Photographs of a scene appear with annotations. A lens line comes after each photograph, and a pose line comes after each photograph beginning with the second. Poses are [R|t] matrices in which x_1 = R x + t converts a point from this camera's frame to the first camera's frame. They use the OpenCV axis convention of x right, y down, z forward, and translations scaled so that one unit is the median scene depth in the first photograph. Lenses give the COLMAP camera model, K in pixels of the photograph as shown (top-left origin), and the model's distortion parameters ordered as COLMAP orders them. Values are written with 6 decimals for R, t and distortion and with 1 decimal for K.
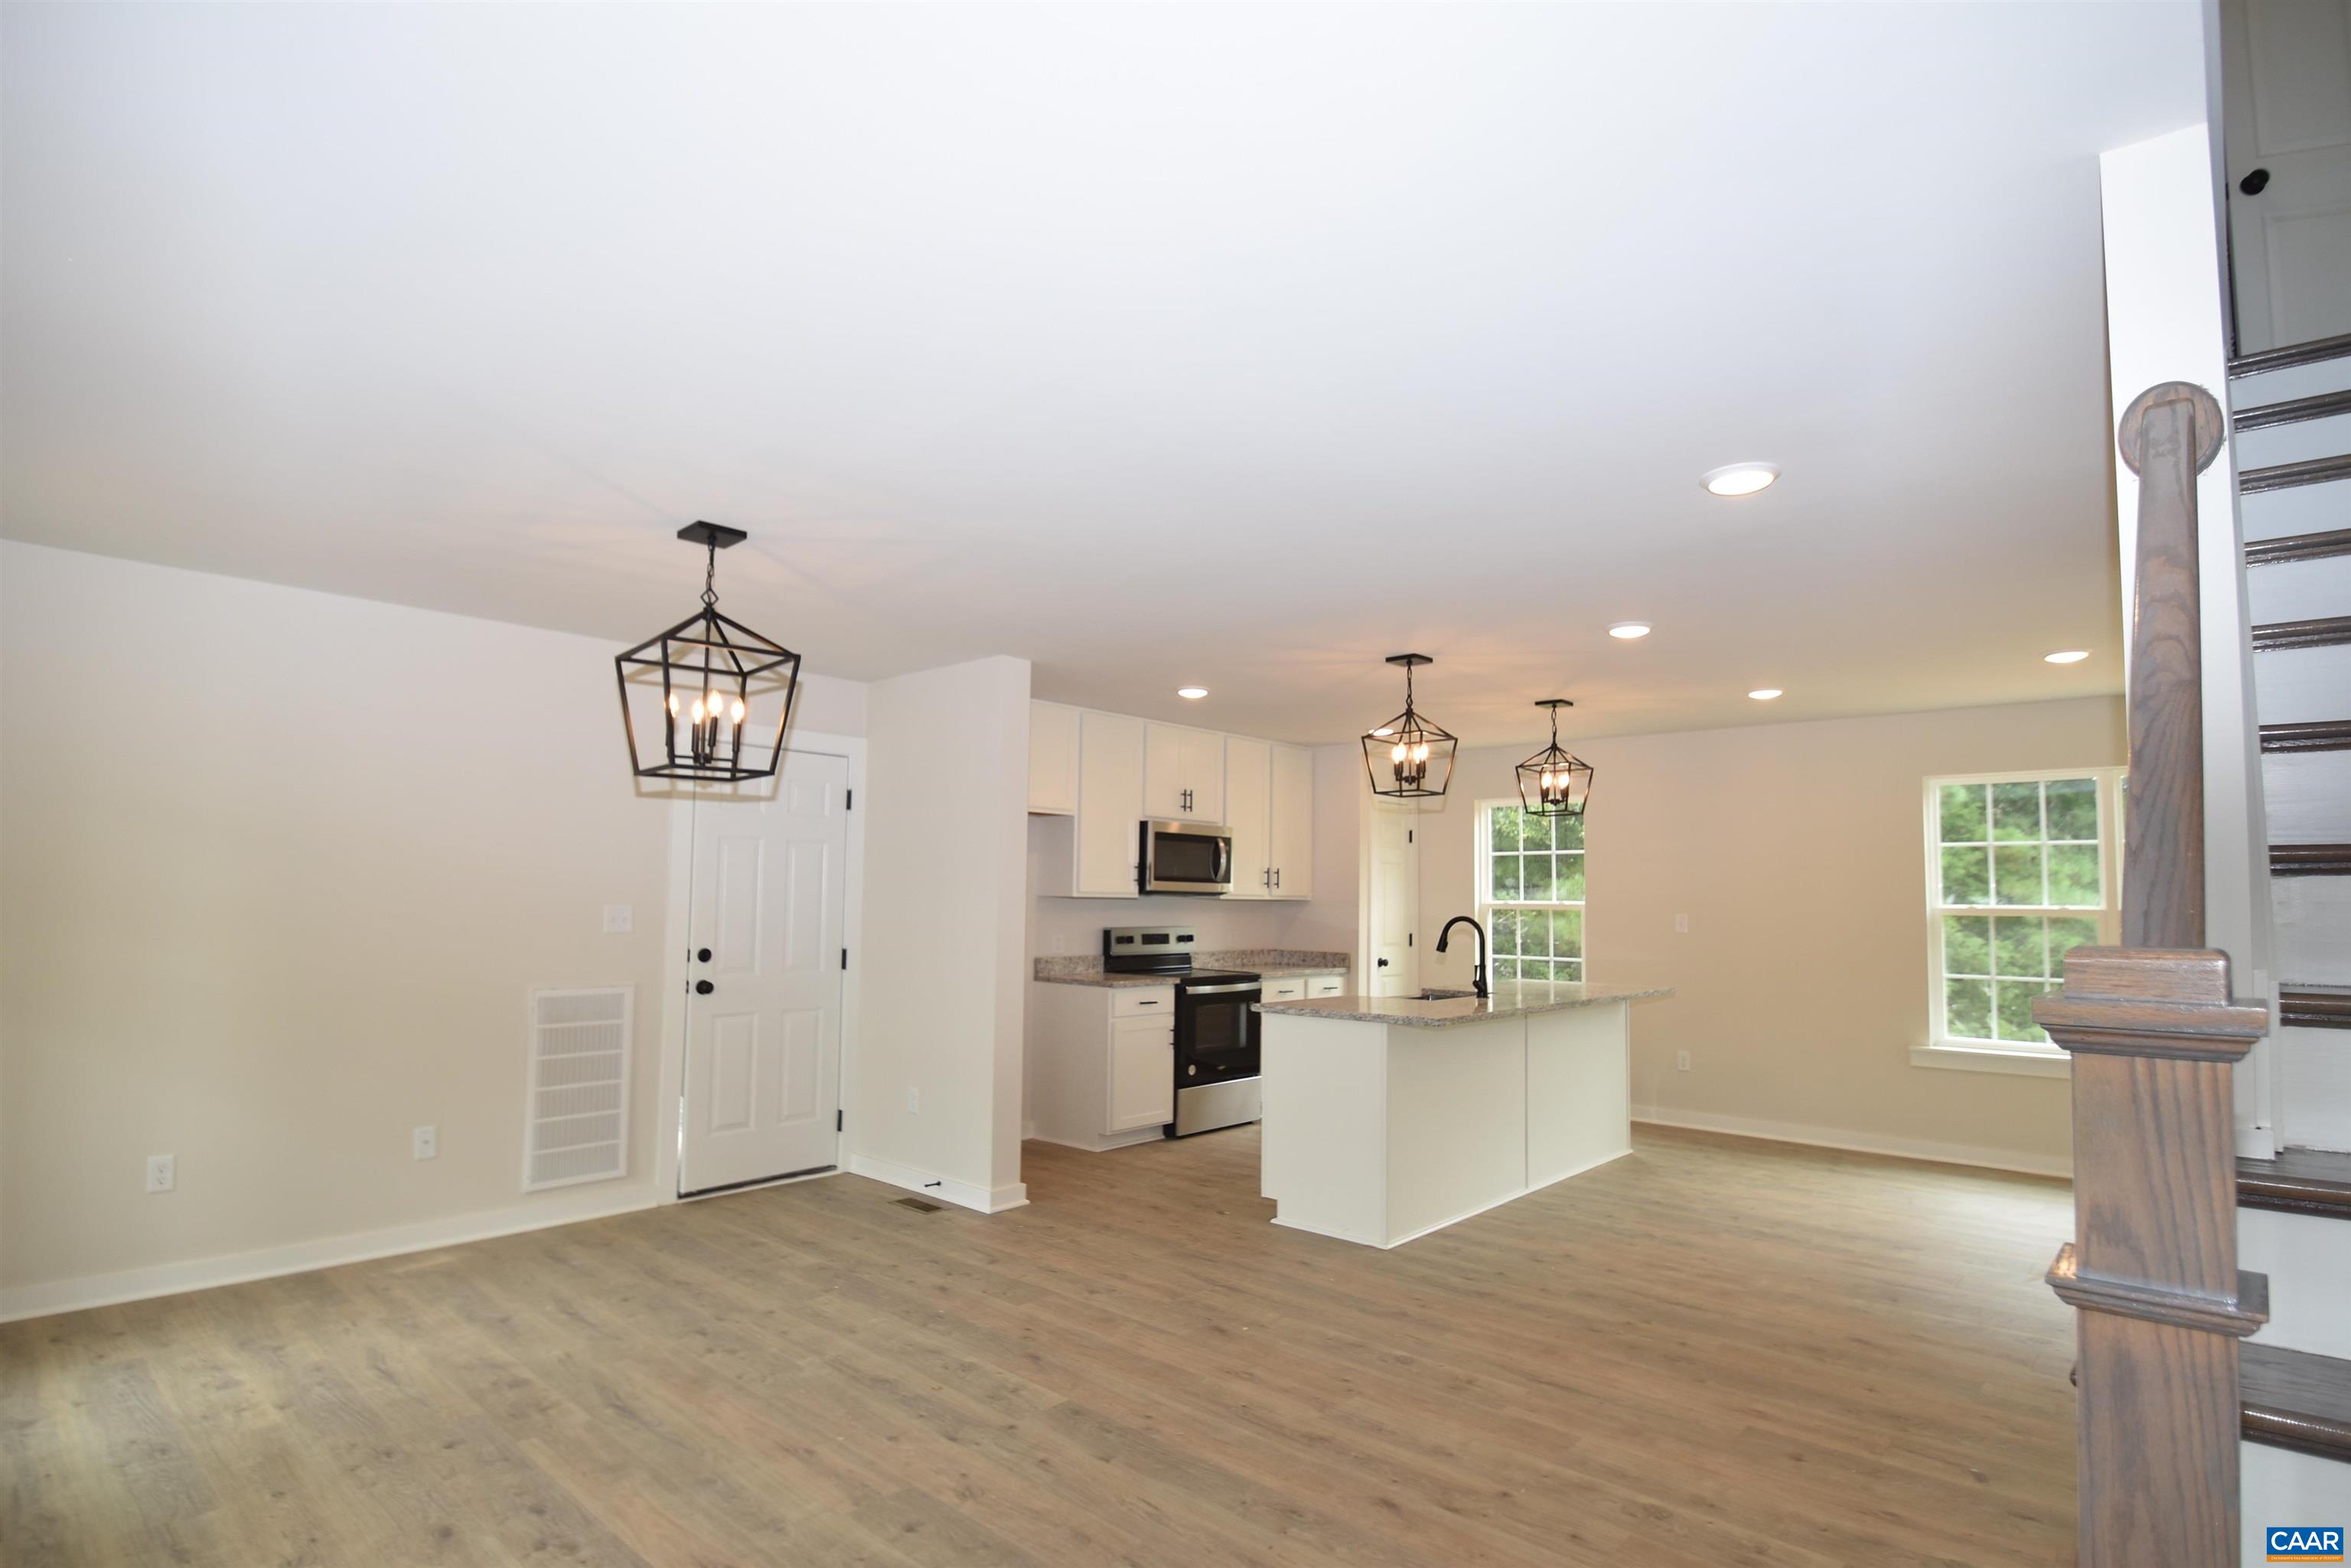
lens RADIAL K [[1185.2, 0, 1158.1], [0, 1185.2, 826.2], [0, 0, 1]] dist [-0.003791, -0.014135]
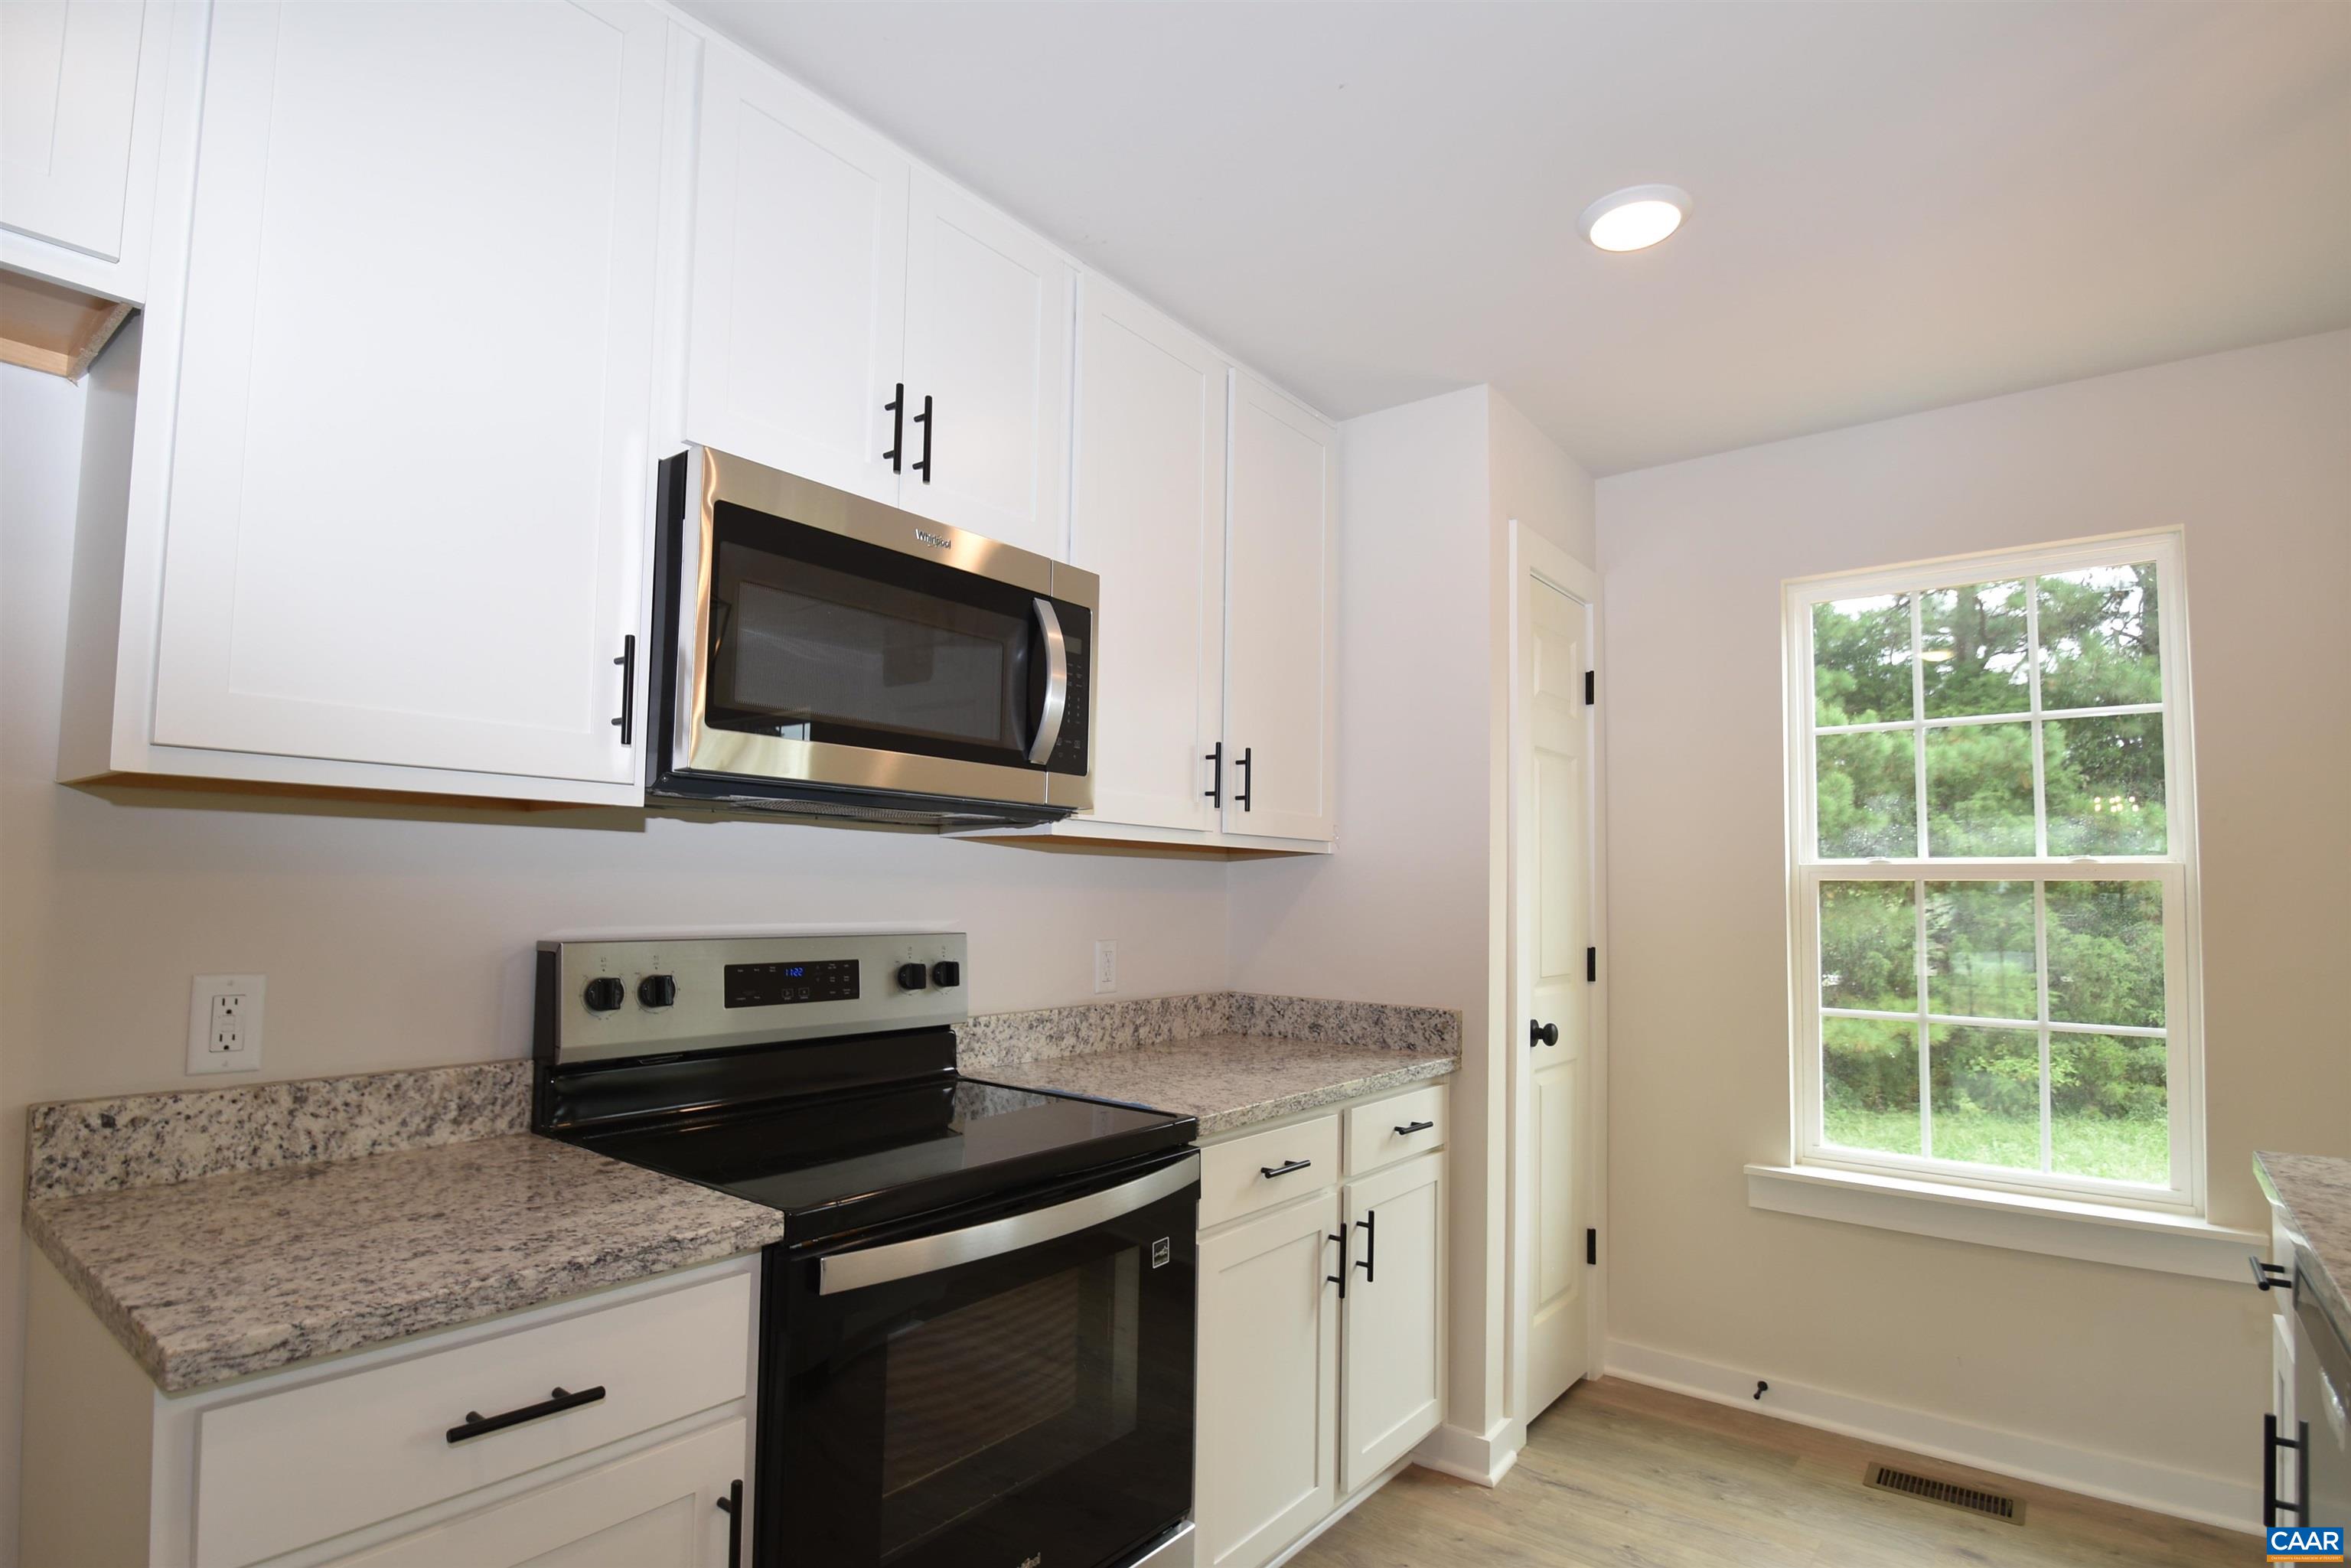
lens RADIAL K [[1185.2, 0, 1158.1], [0, 1185.2, 826.2], [0, 0, 1]] dist [-0.003791, -0.014135]
pose [[0.997519, 0.005962, 0.070139, 0.065053], [-0.006548, 0.999946, 0.008119, 0.064043], [-0.070086, -0.008558, 0.997504, 0.809866]]
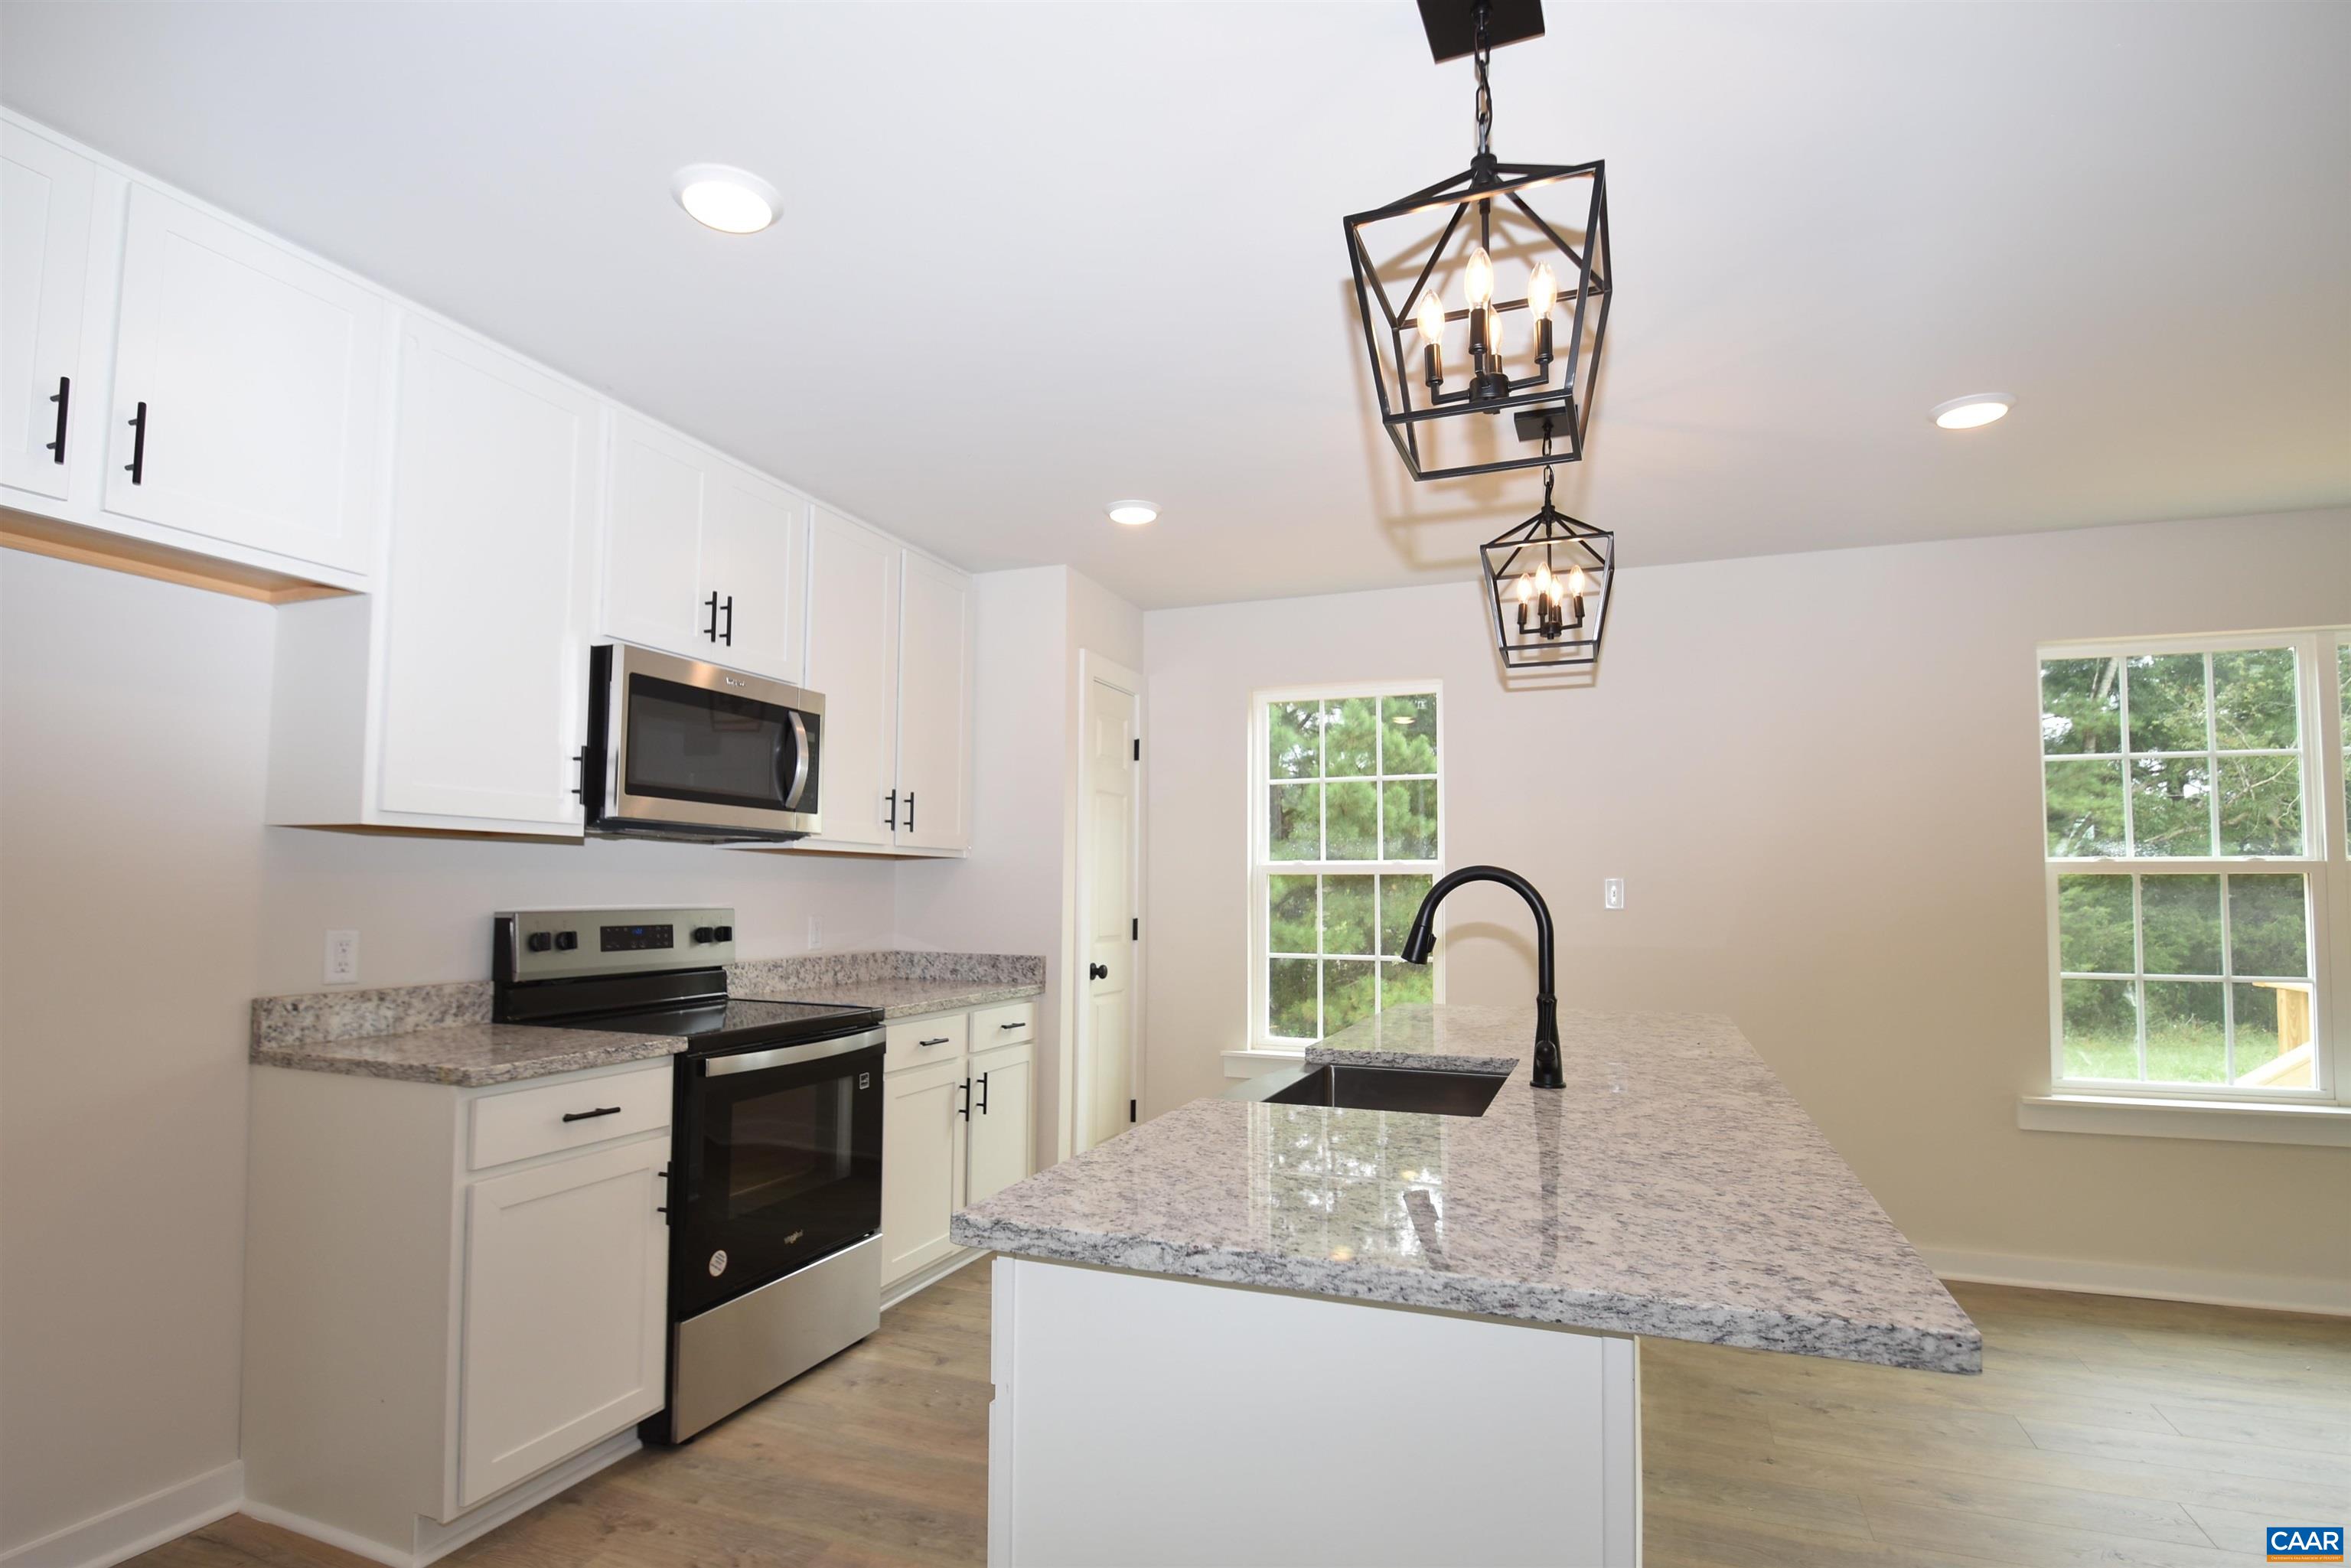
lens RADIAL K [[1185.2, 0, 1158.1], [0, 1185.2, 826.2], [0, 0, 1]] dist [-0.003791, -0.014135]
pose [[0.934781, 0.013994, 0.354950, 0.023804], [-0.017903, 0.999810, 0.007731, 0.052373], [-0.354774, -0.013581, 0.934853, 0.581057]]
